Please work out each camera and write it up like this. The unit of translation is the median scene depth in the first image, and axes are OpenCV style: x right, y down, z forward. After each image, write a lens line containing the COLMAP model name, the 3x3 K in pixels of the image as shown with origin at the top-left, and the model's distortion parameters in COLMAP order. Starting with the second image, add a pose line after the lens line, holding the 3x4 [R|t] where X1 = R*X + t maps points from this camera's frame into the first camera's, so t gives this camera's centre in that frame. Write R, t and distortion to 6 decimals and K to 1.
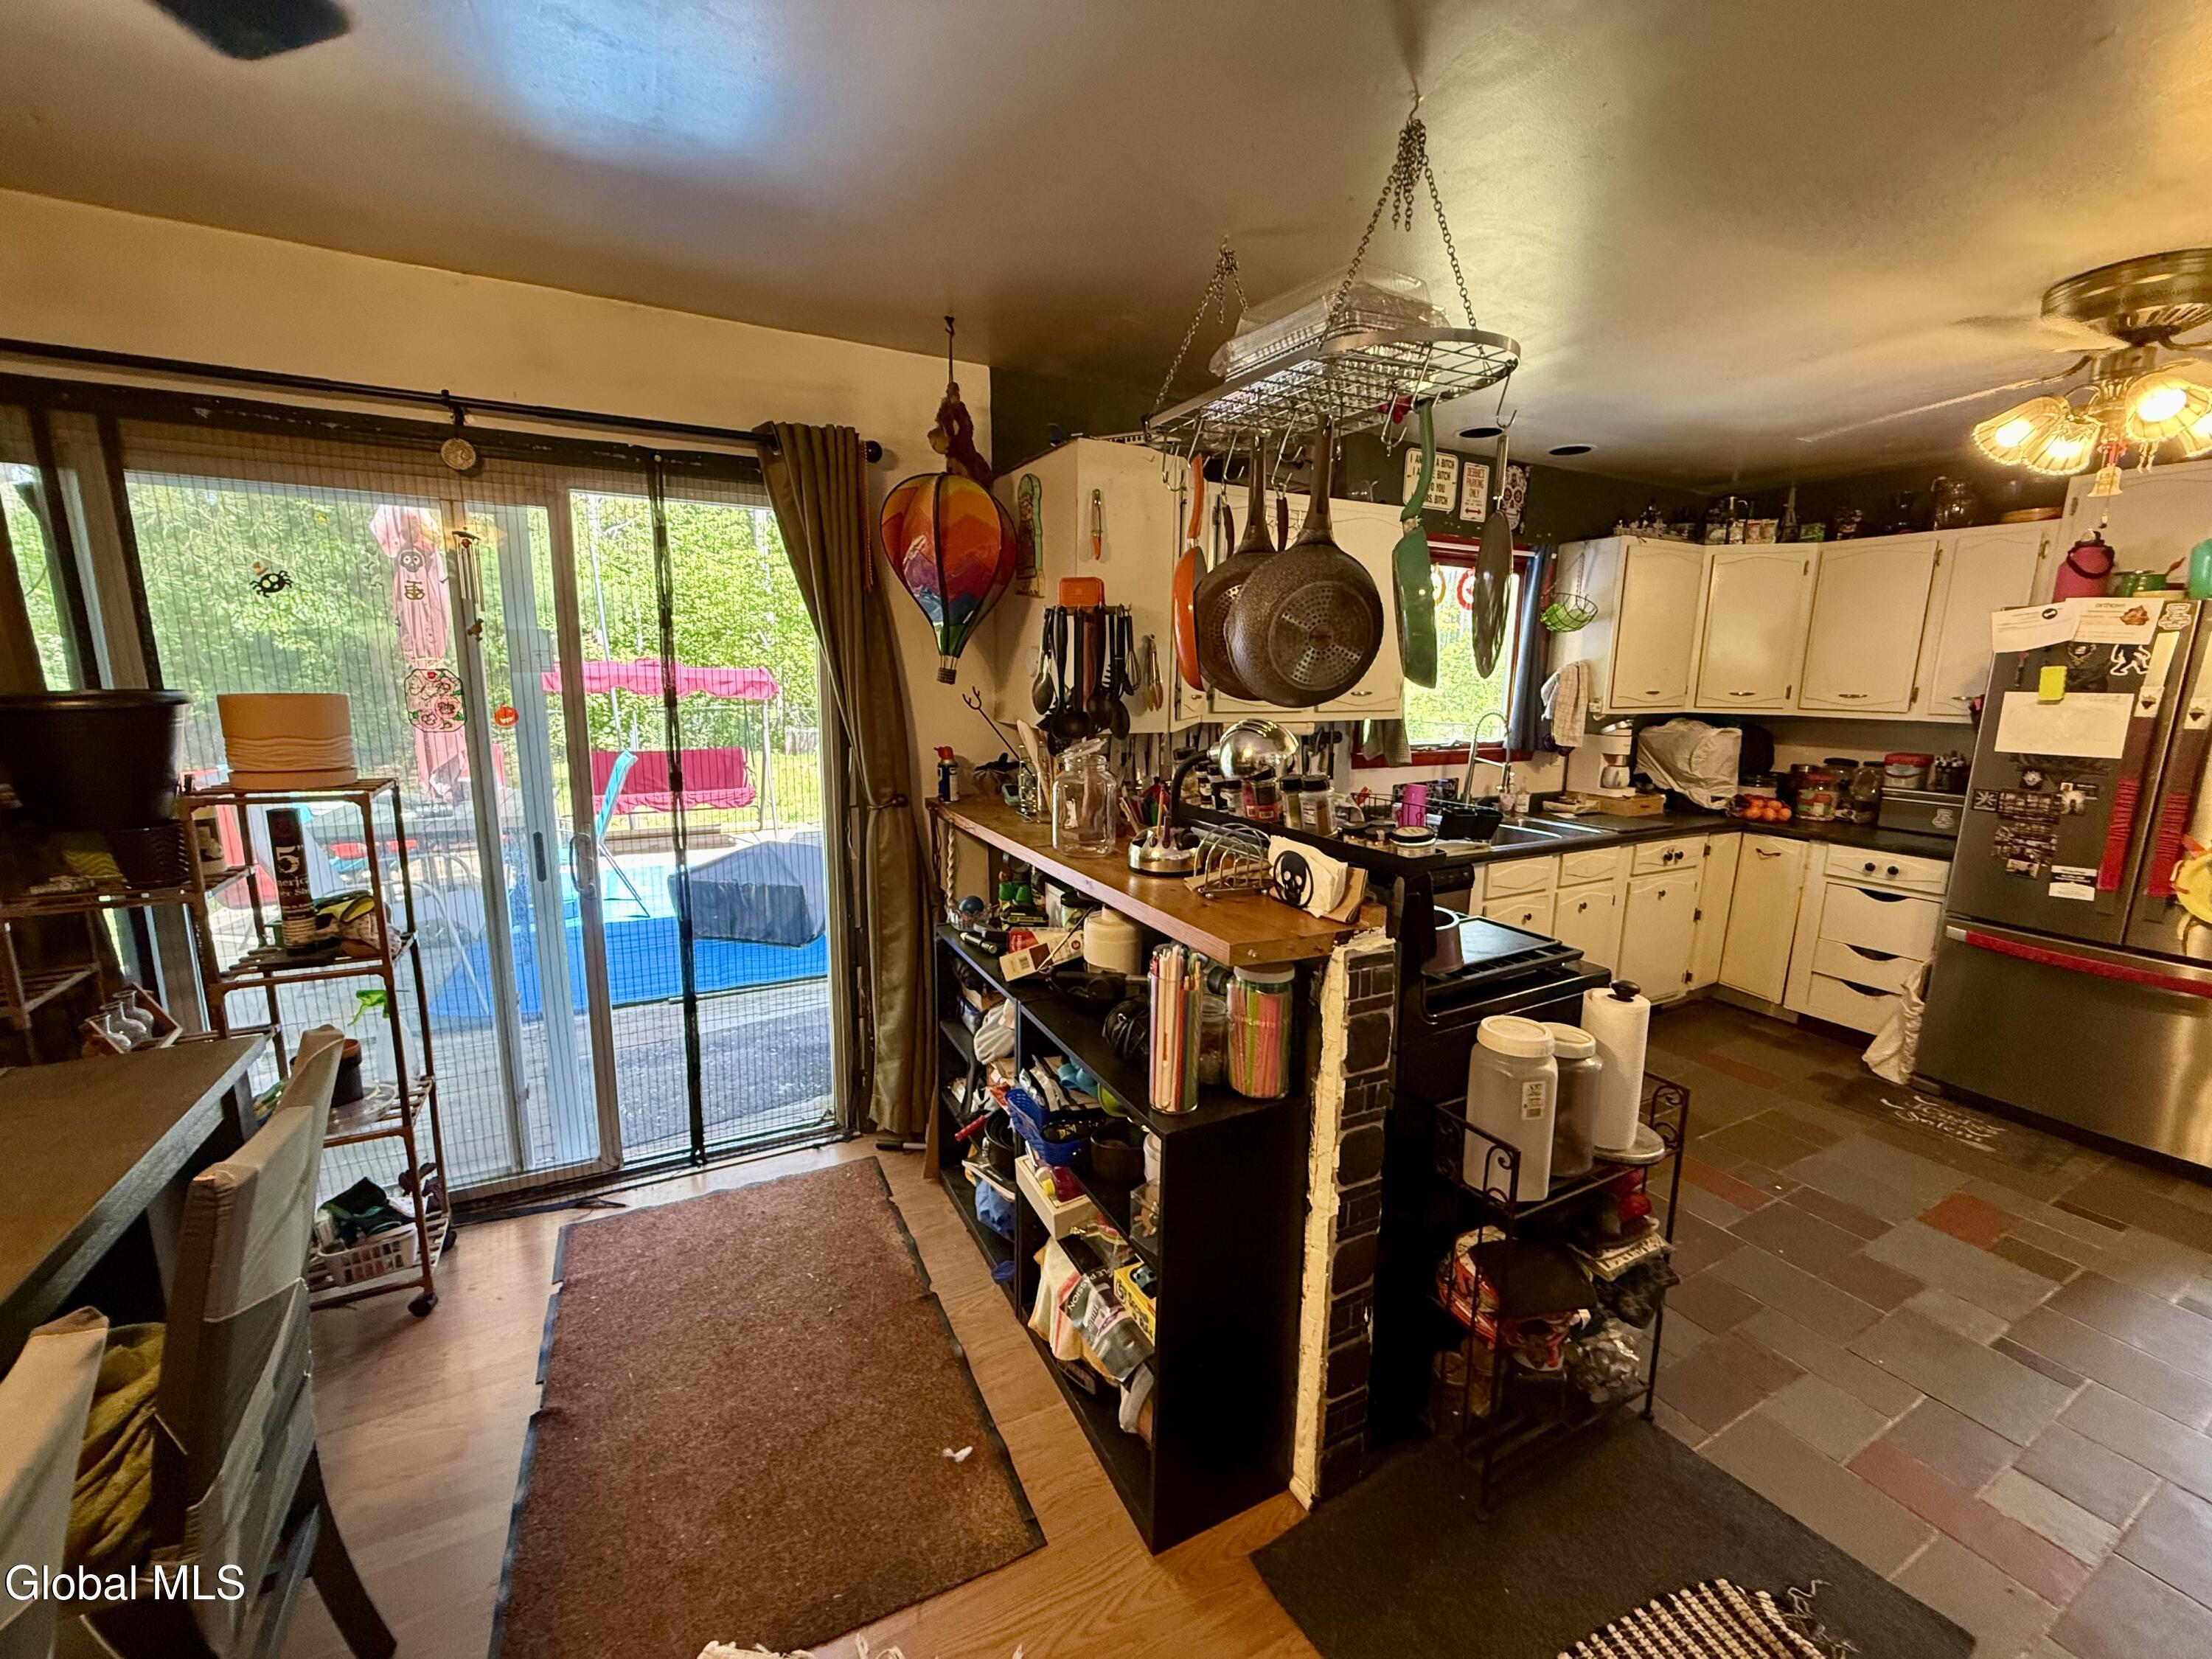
lens RADIAL K [[876.3, 0, 1097.0], [0, 876.3, 829.3], [0, 0, 1]] dist [-0.003097, 0.001068]
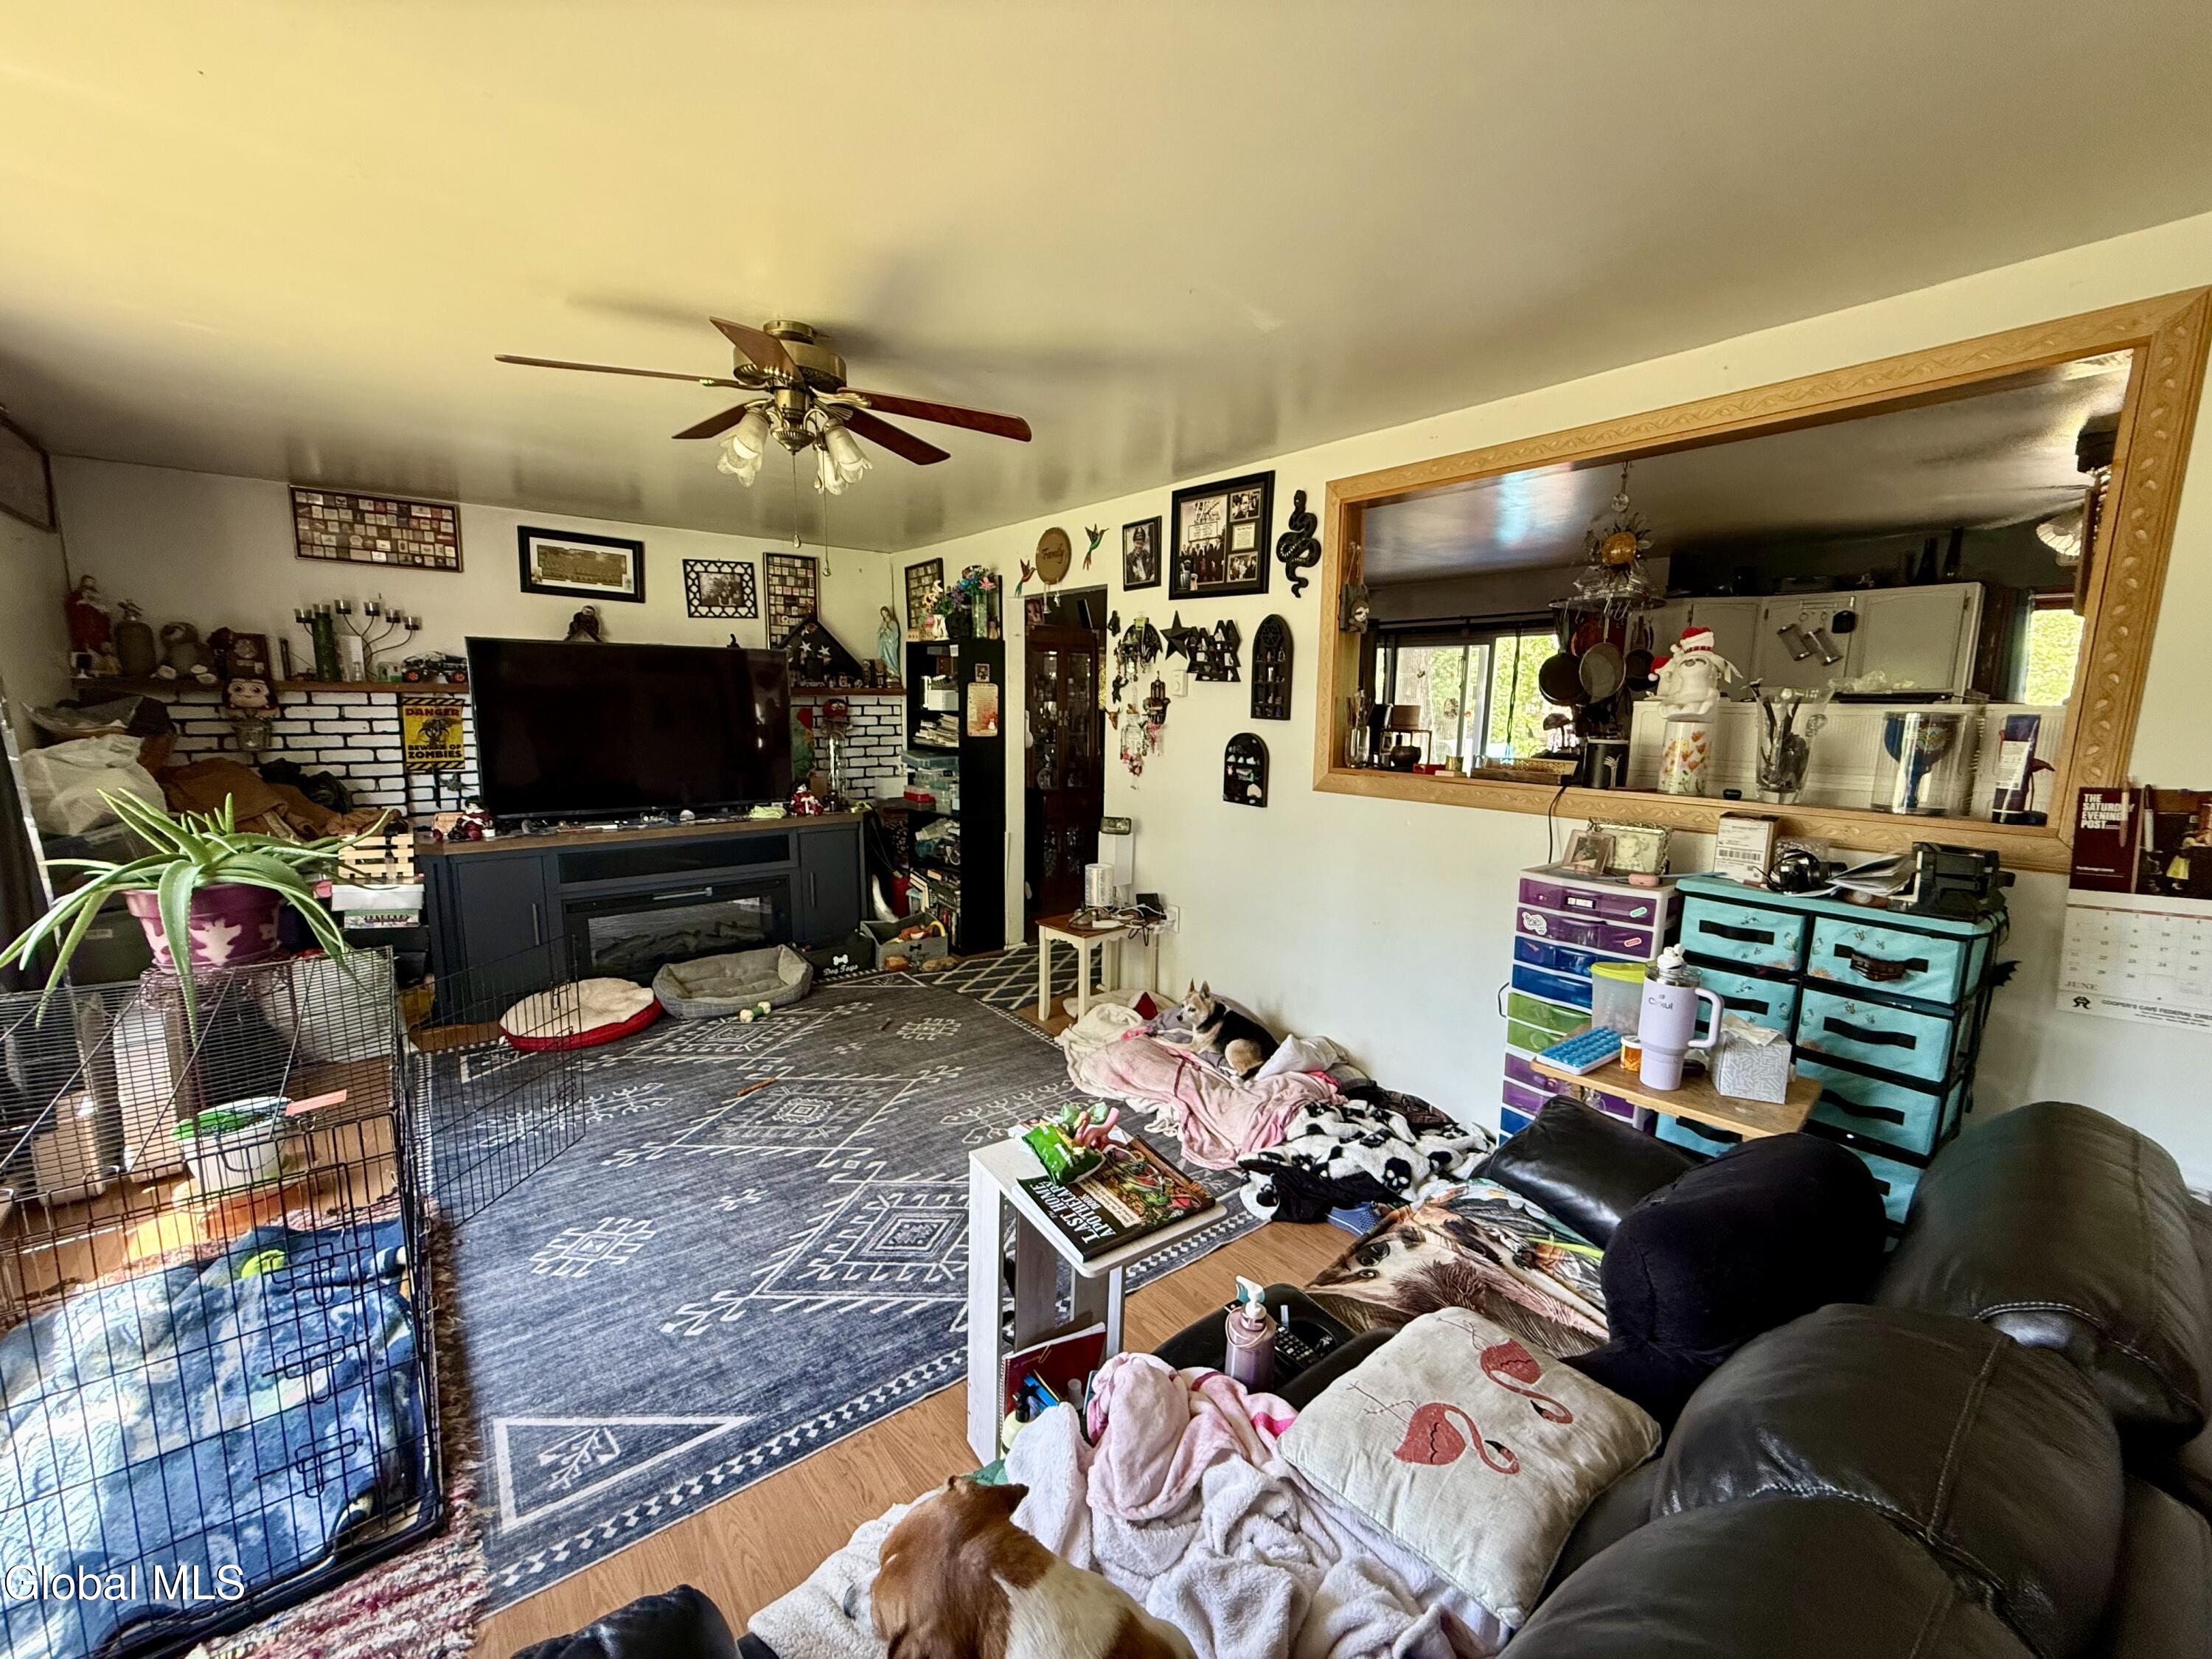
lens RADIAL K [[880.6, 0, 1095.6], [0, 880.6, 826.9], [0, 0, 1]] dist [-0.001099, 0.000297]
pose [[0.186647, 0.134013, -0.973244, 1.886557], [-0.185753, 0.977598, 0.098990, 0.173037], [0.964707, 0.162307, 0.207359, -0.733483]]
